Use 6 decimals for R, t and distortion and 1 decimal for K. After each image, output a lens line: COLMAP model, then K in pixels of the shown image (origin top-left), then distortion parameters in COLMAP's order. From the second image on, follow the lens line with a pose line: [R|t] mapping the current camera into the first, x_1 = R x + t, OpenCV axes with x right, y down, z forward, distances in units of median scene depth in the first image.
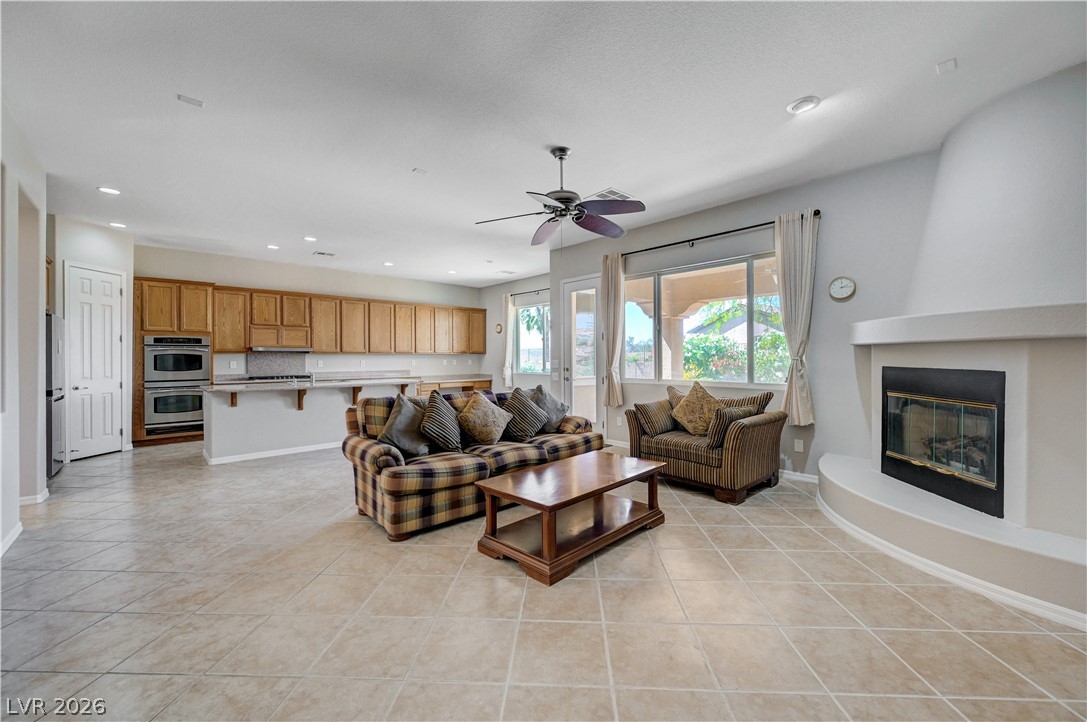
lens RADIAL K [[434.0, 0, 548.8], [0, 434.0, 356.8], [0, 0, 1]] dist [-0.001514, -0.000247]
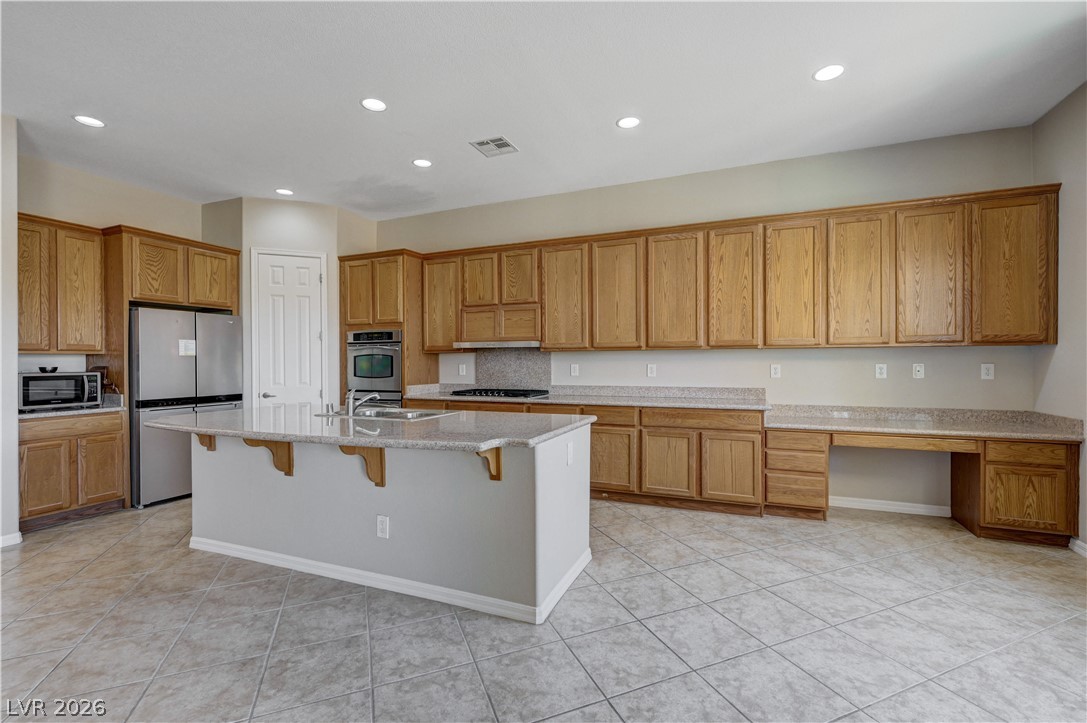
lens RADIAL K [[472.1, 0, 550.0], [0, 472.1, 361.8], [0, 0, 1]] dist [-0.001094, 0.000499]
pose [[0.419957, 0.005008, -0.907530, -0.008347], [0.006193, 0.999946, 0.008384, 0.000964], [0.907523, -0.009141, 0.419904, 0.974627]]
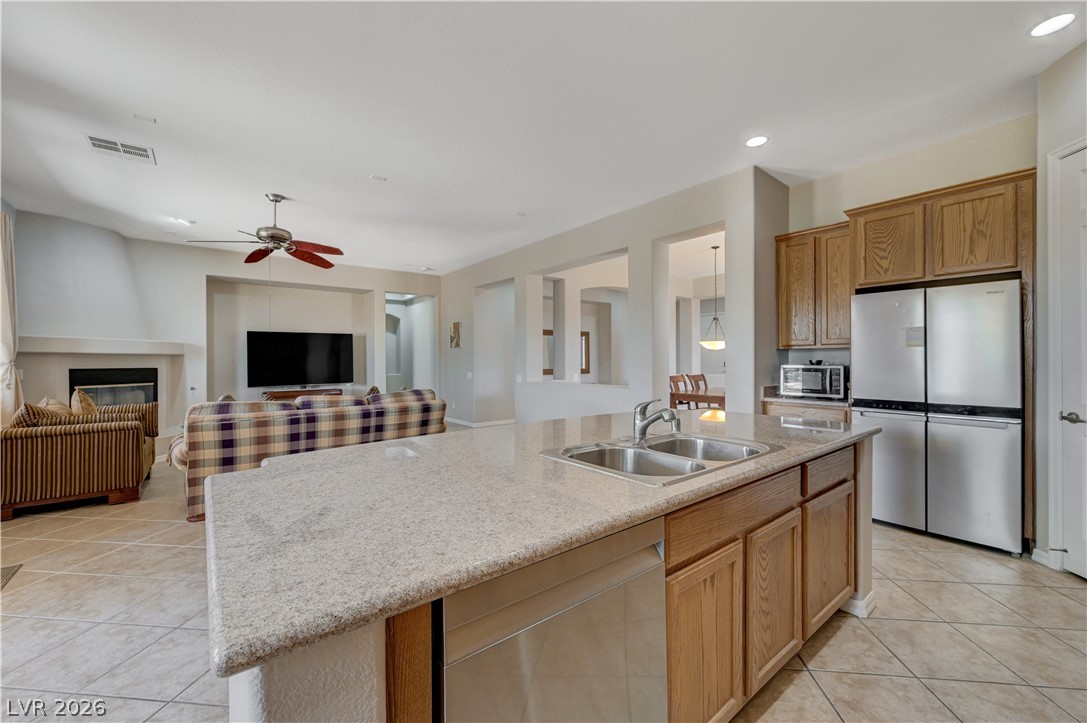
lens RADIAL K [[431.4, 0, 549.2], [0, 431.4, 358.1], [0, 0, 1]] dist [-0.001685, 0.000343]
pose [[-0.997782, 0.009845, 0.065830, -0.496412], [0.009608, 0.999946, -0.003922, 0.004671], [-0.065865, -0.003281, -0.997823, 1.298698]]
